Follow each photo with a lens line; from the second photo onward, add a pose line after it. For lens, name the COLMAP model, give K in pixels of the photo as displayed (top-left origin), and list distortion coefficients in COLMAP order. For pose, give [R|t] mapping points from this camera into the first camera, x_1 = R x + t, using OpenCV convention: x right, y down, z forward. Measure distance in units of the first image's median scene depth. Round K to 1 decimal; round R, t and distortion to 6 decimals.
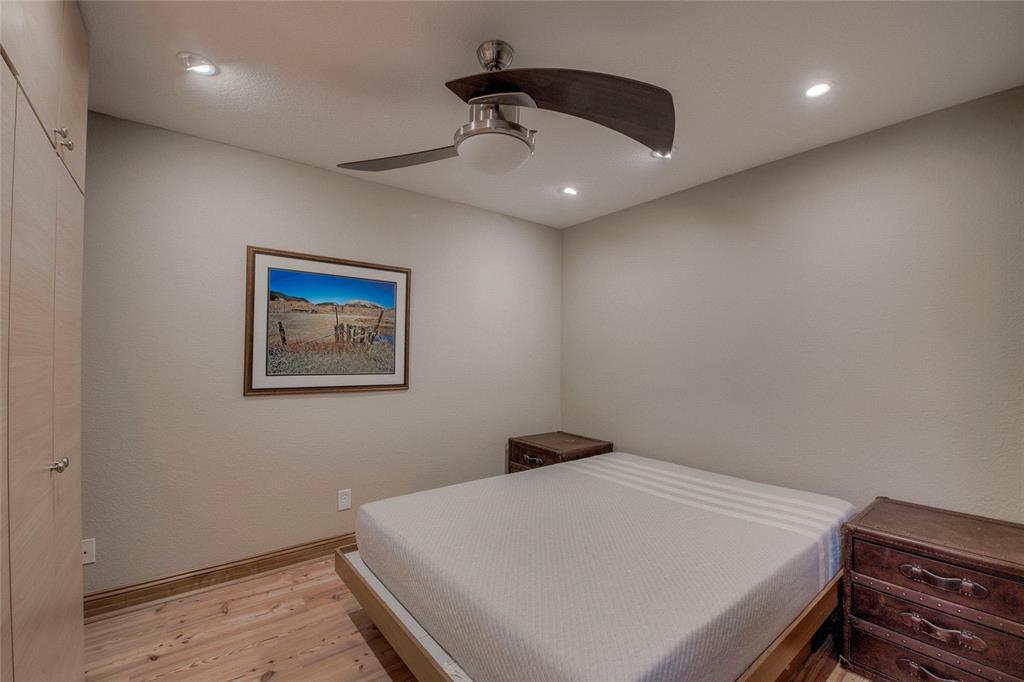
lens RADIAL K [[412.8, 0, 514.5], [0, 412.8, 343.9], [0, 0, 1]] dist [-0.016572, -0.001293]
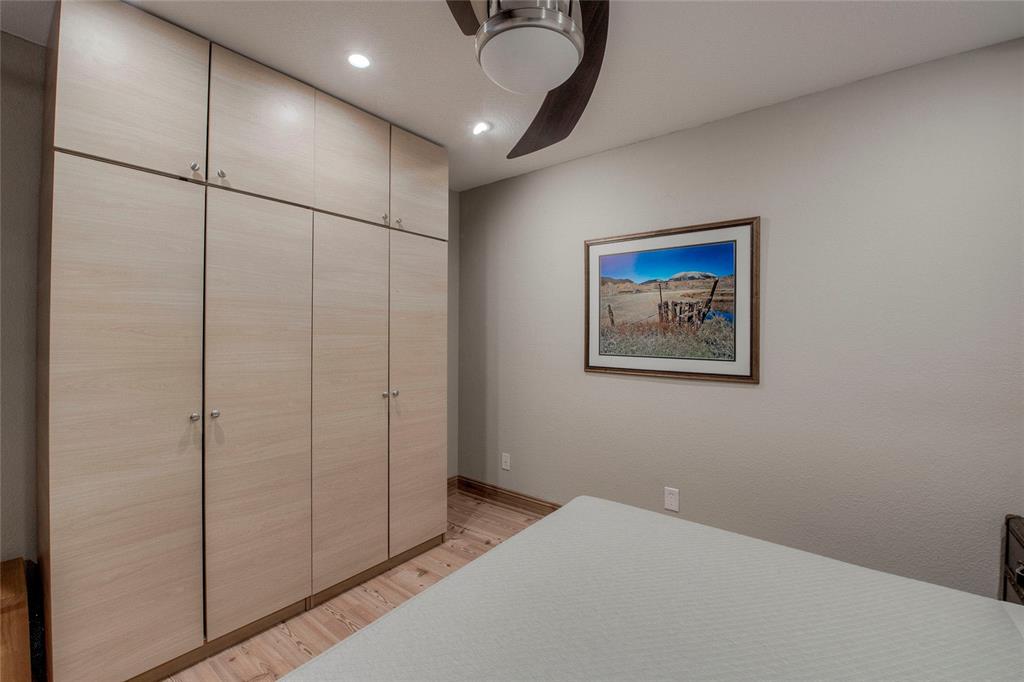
lens RADIAL K [[412.8, 0, 516.3], [0, 412.8, 337.5], [0, 0, 1]] dist [-0.016572, -0.001293]
pose [[0.272466, -0.007298, -0.962138, 0.354583], [0.012921, 0.999909, -0.003925, 0.029104], [0.962079, -0.011362, 0.272535, 0.440058]]
